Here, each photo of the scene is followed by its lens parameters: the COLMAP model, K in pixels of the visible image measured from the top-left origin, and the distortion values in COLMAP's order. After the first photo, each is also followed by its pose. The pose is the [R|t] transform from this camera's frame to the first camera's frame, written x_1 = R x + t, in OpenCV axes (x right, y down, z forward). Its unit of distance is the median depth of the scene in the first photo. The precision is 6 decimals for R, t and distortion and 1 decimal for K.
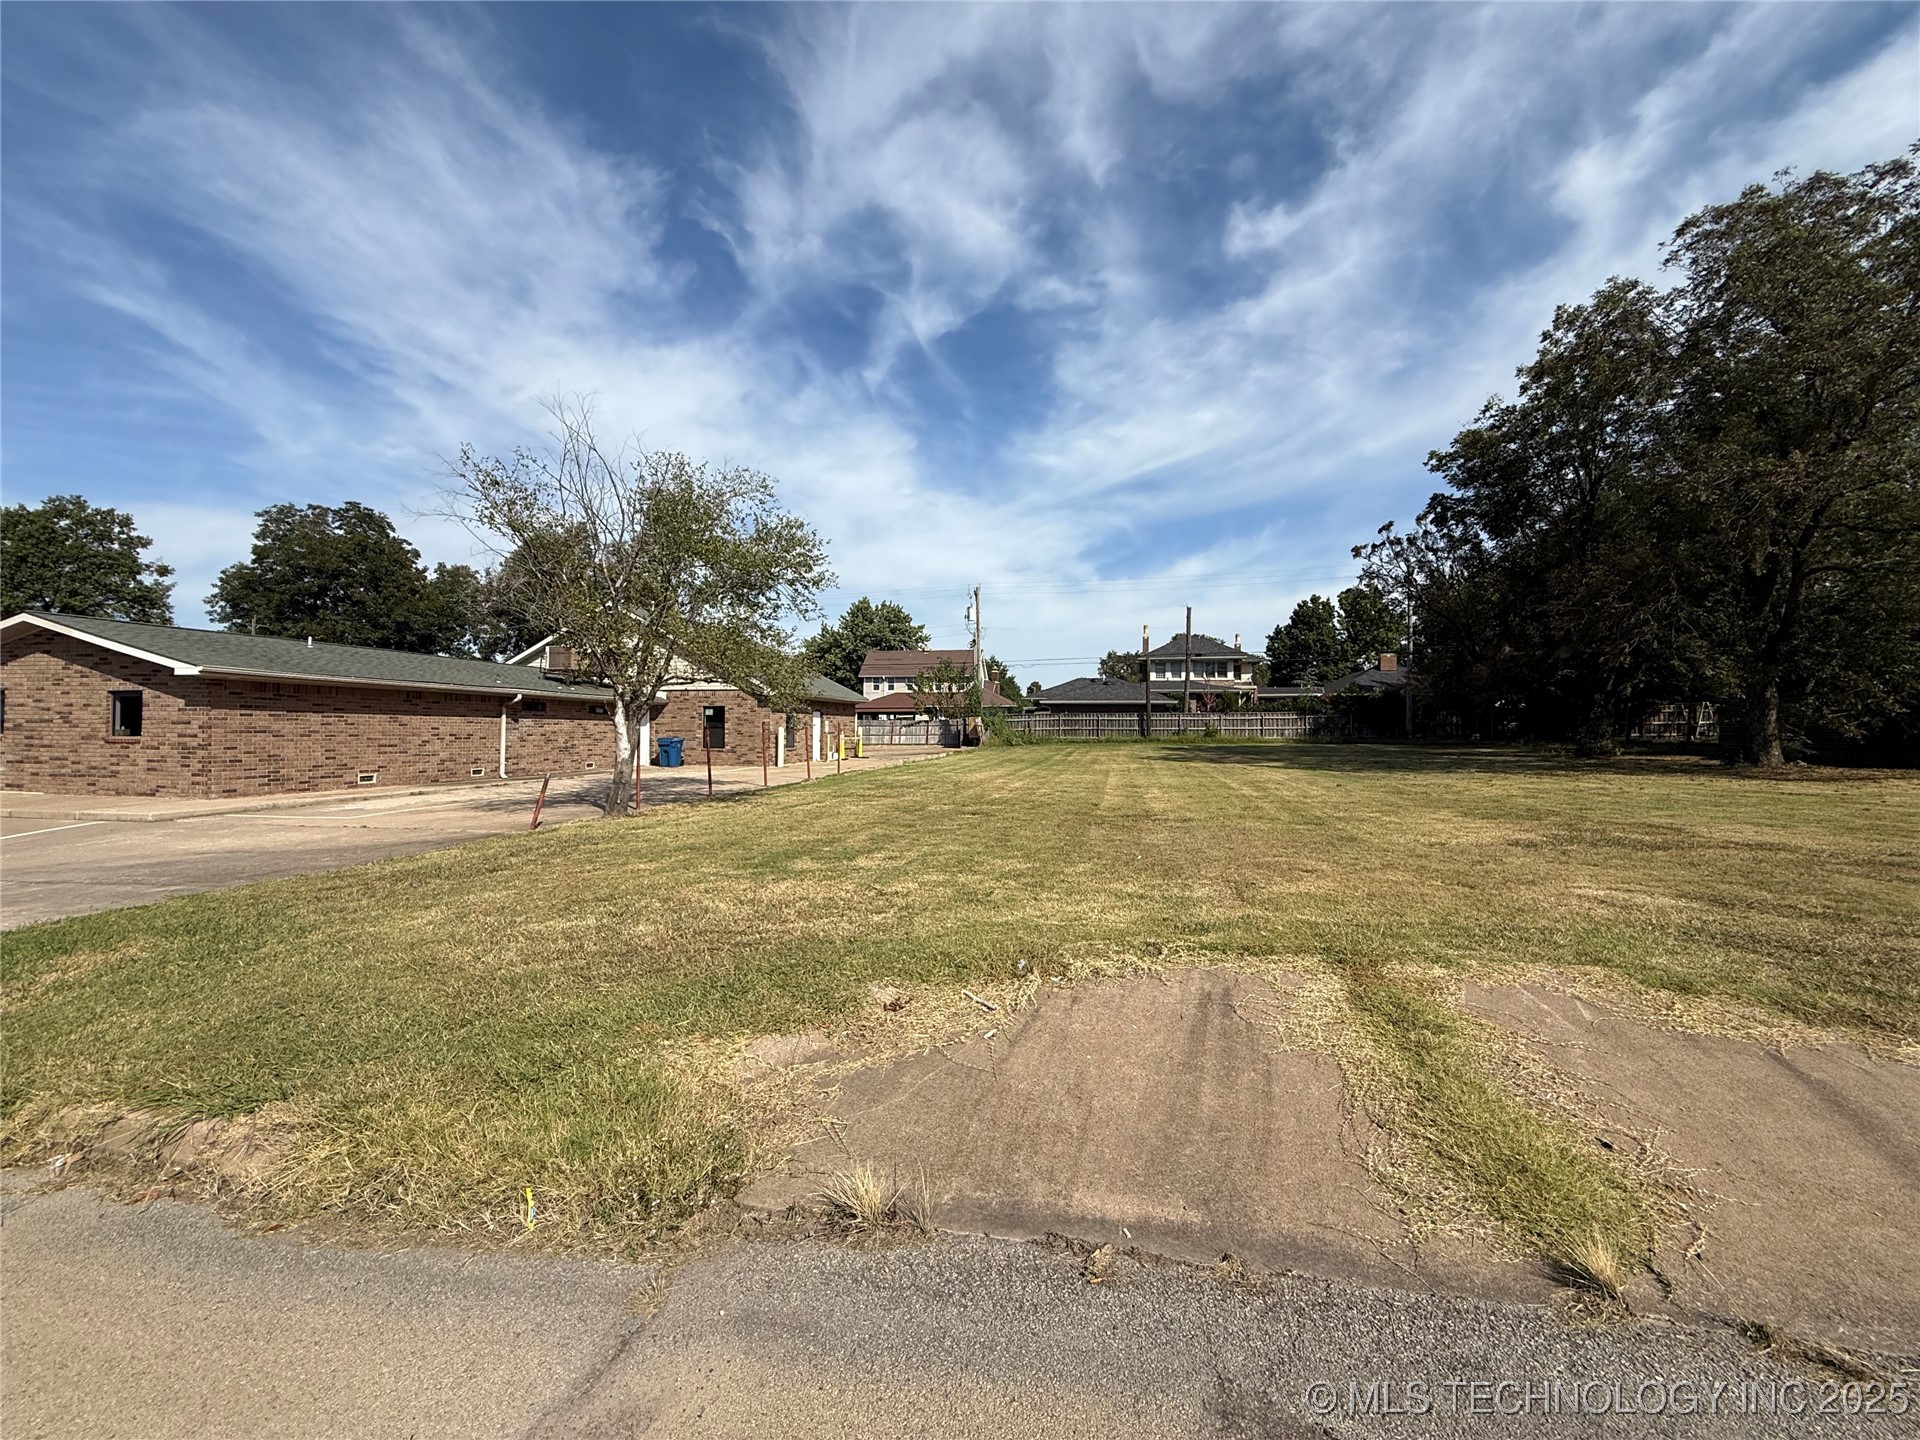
lens RADIAL K [[768.9, 0, 955.7], [0, 768.9, 733.9], [0, 0, 1]] dist [0.003016, -0.000572]
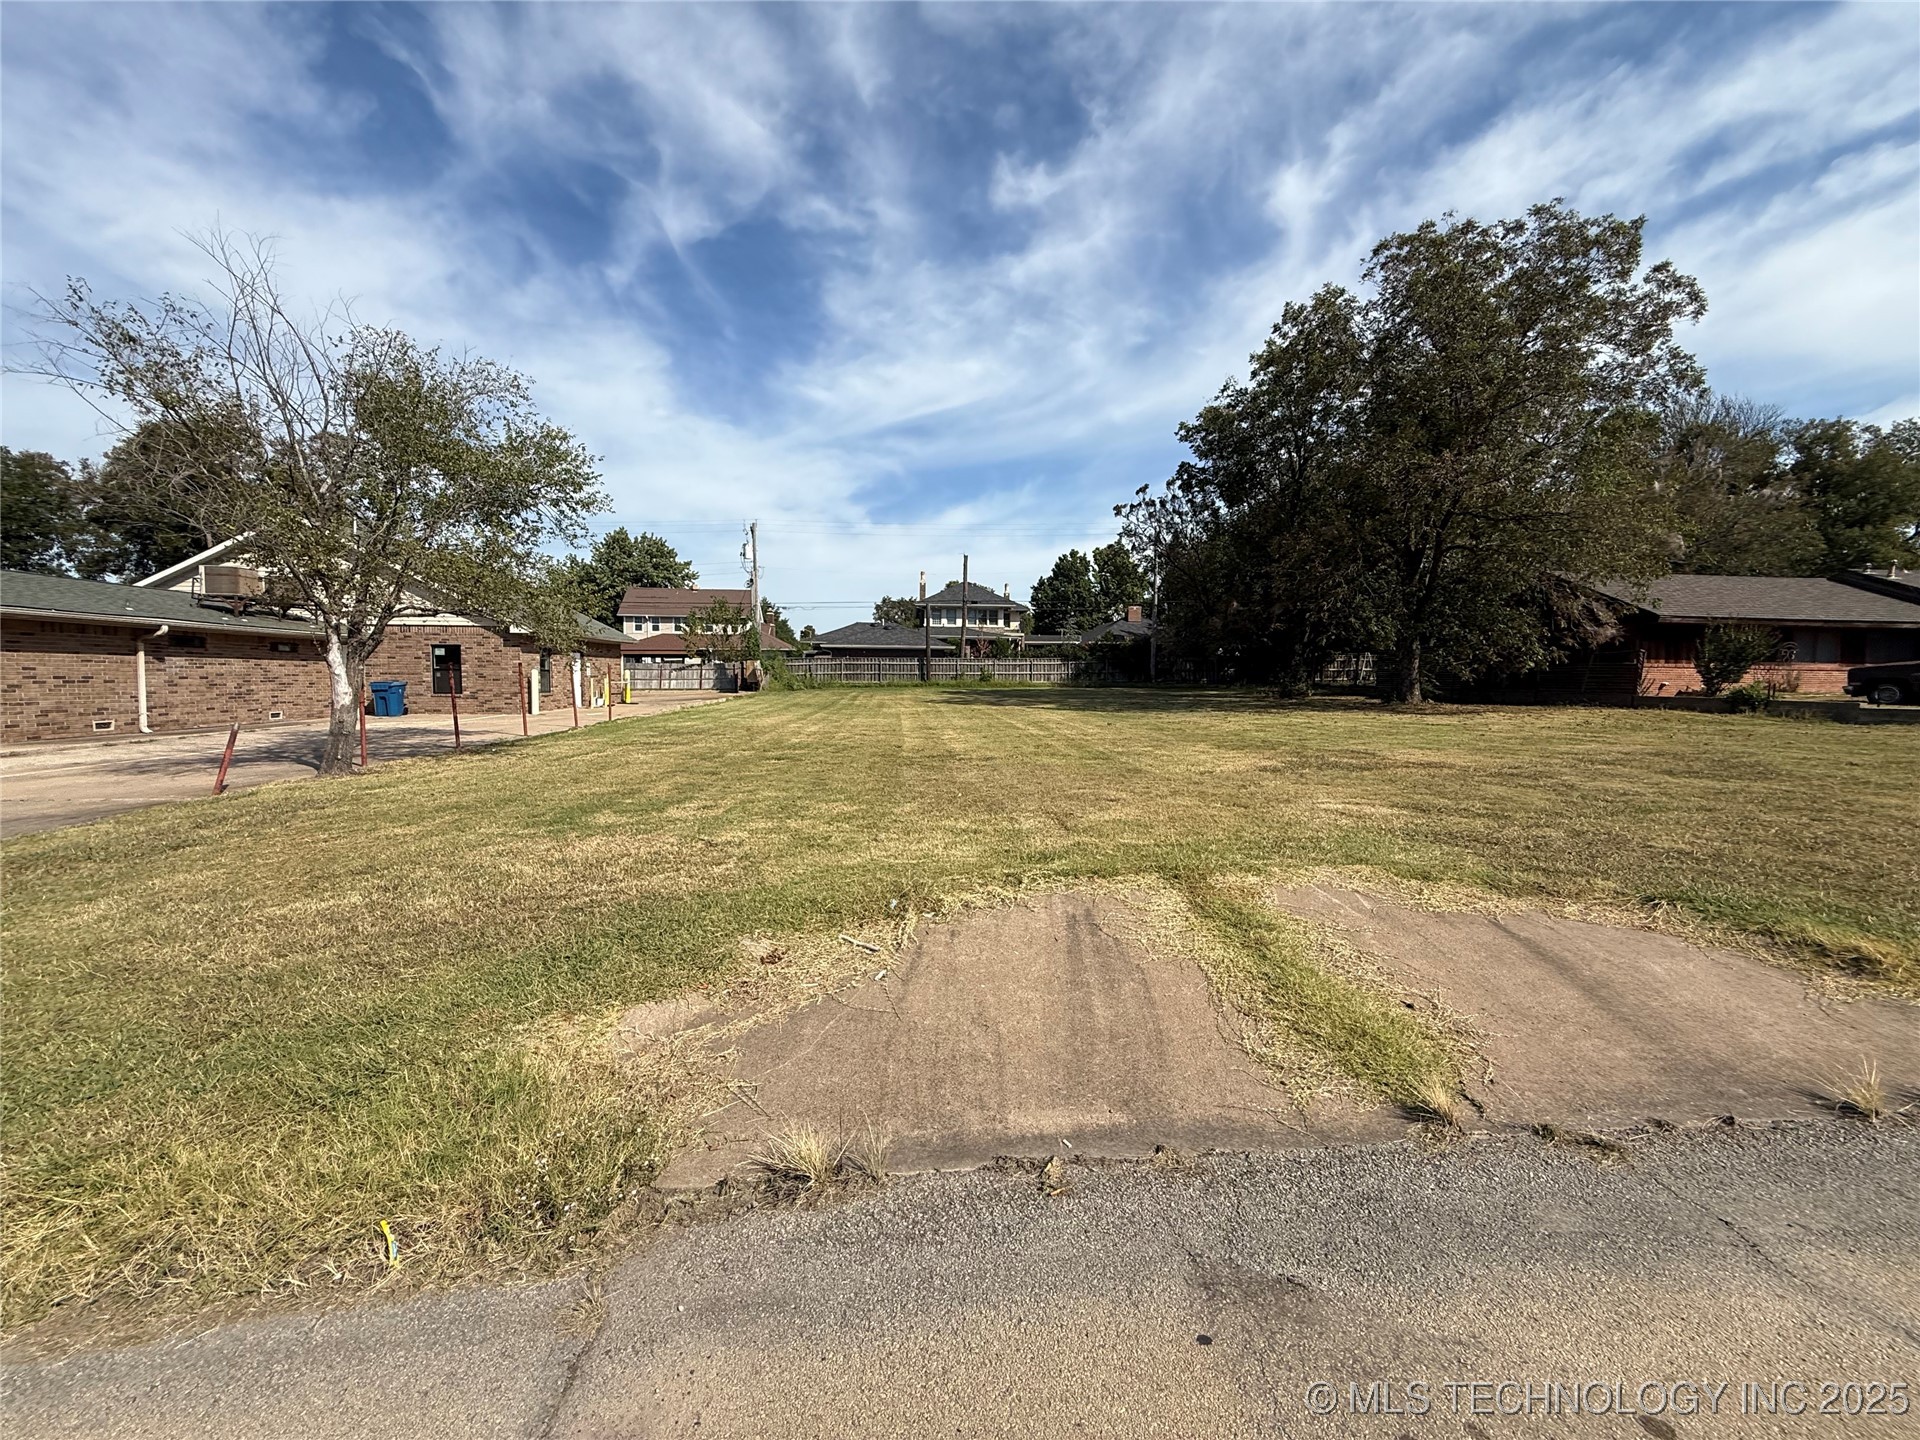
lens RADIAL K [[768.9, 0, 958.3], [0, 768.9, 732.9], [0, 0, 1]] dist [0.003016, -0.000572]
pose [[0.956230, -0.019953, 0.291936, -0.012422], [-0.000415, 0.997579, 0.069539, 0.001158], [-0.292617, -0.066617, 0.953906, 0.004932]]
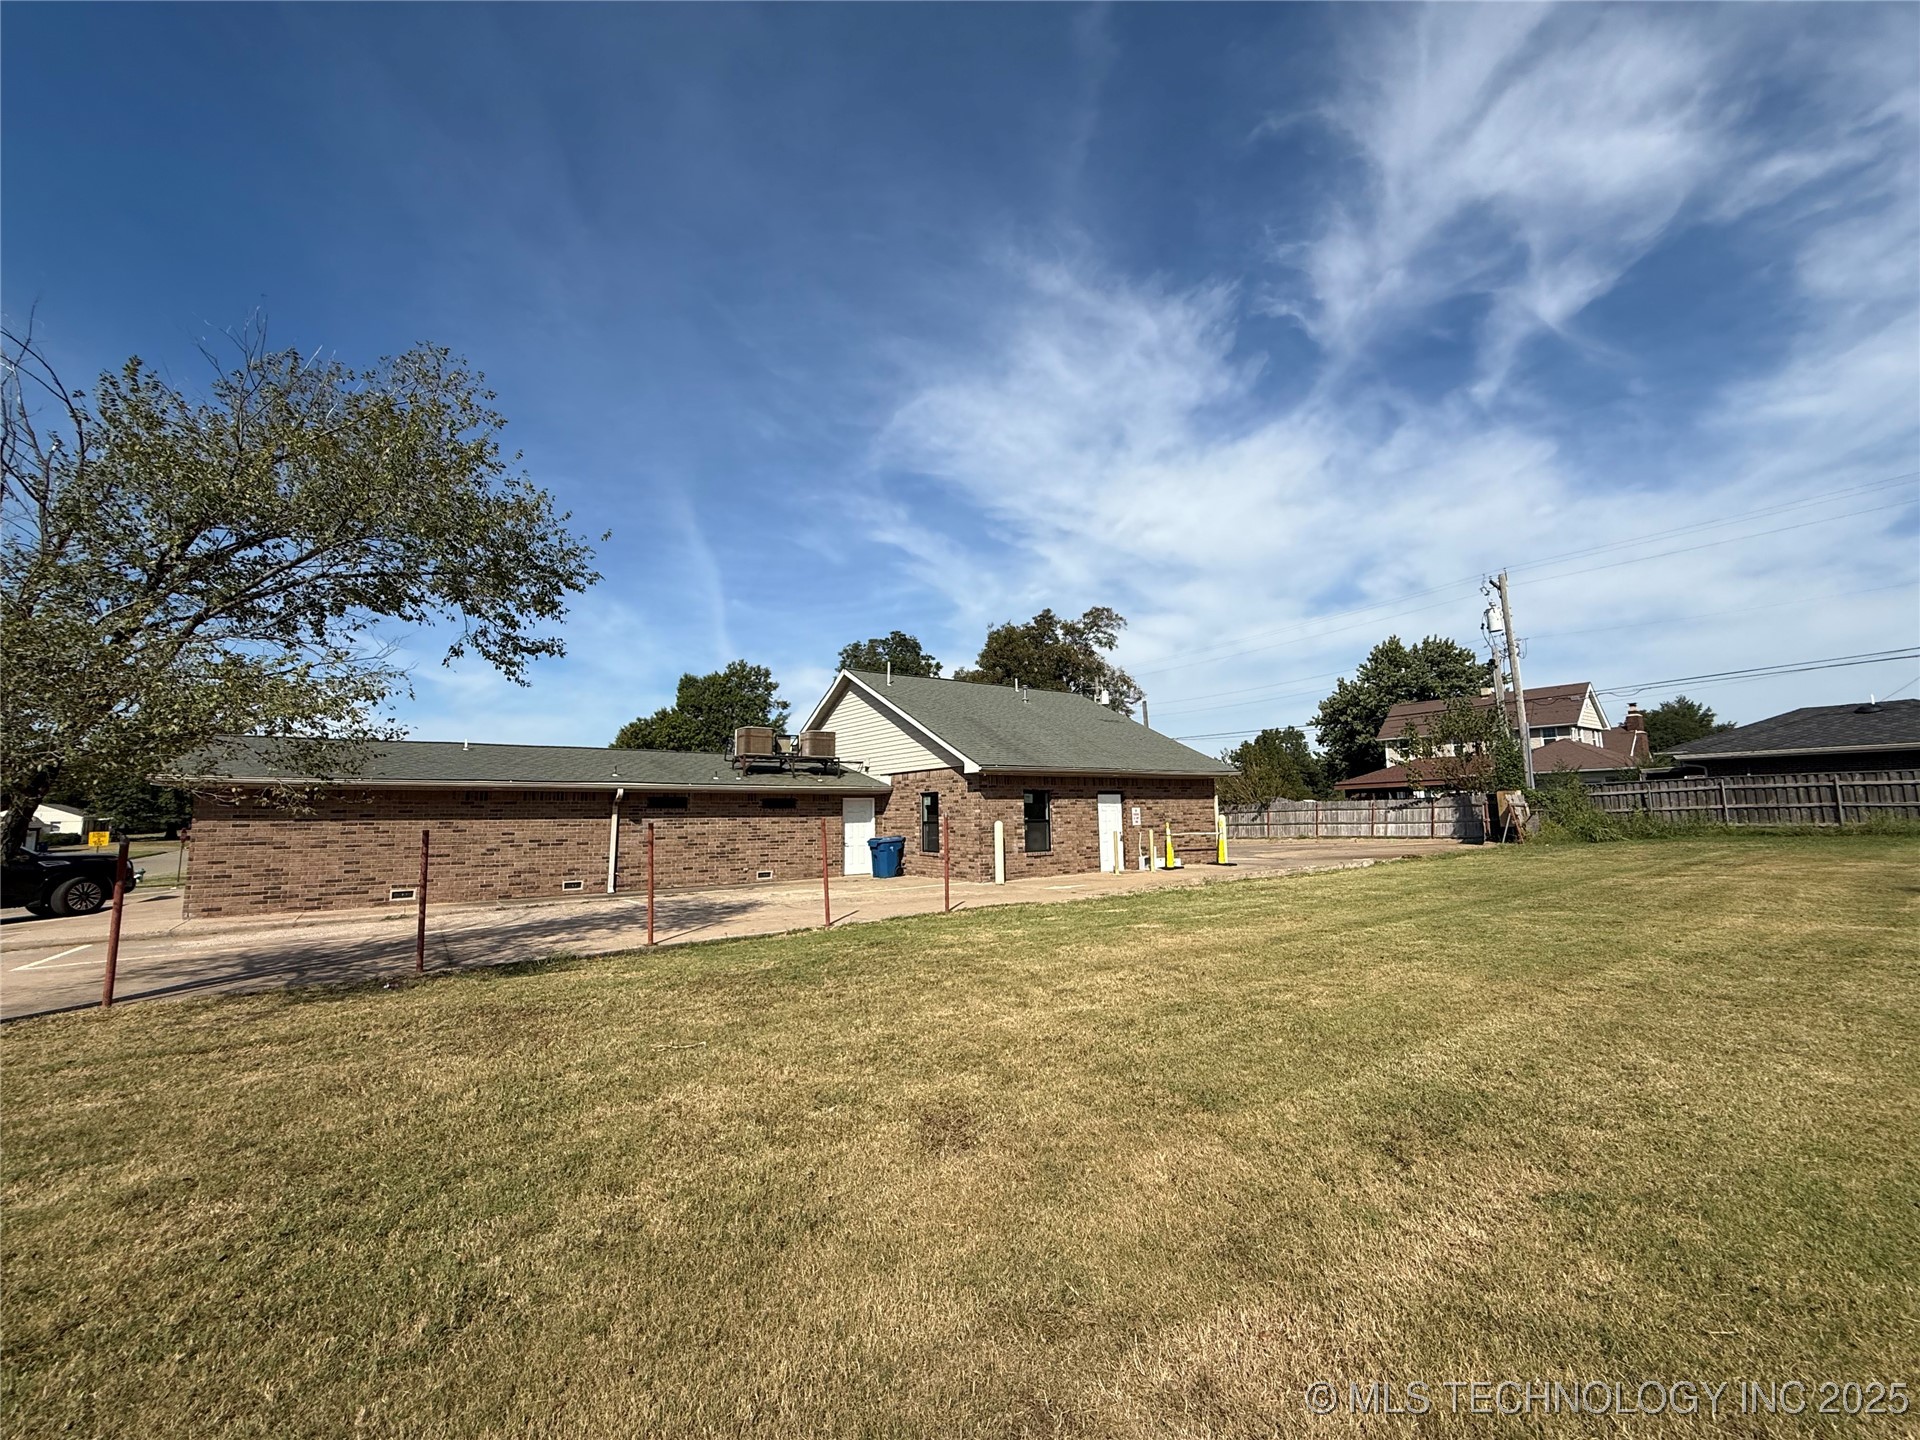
lens RADIAL K [[768.9, 0, 968.8], [0, 768.9, 741.0], [0, 0, 1]] dist [0.003016, -0.000572]
pose [[0.738490, -0.083420, -0.669084, 0.116867], [0.016118, 0.994218, -0.106167, -0.004516], [0.674072, 0.067619, 0.735565, 0.297418]]
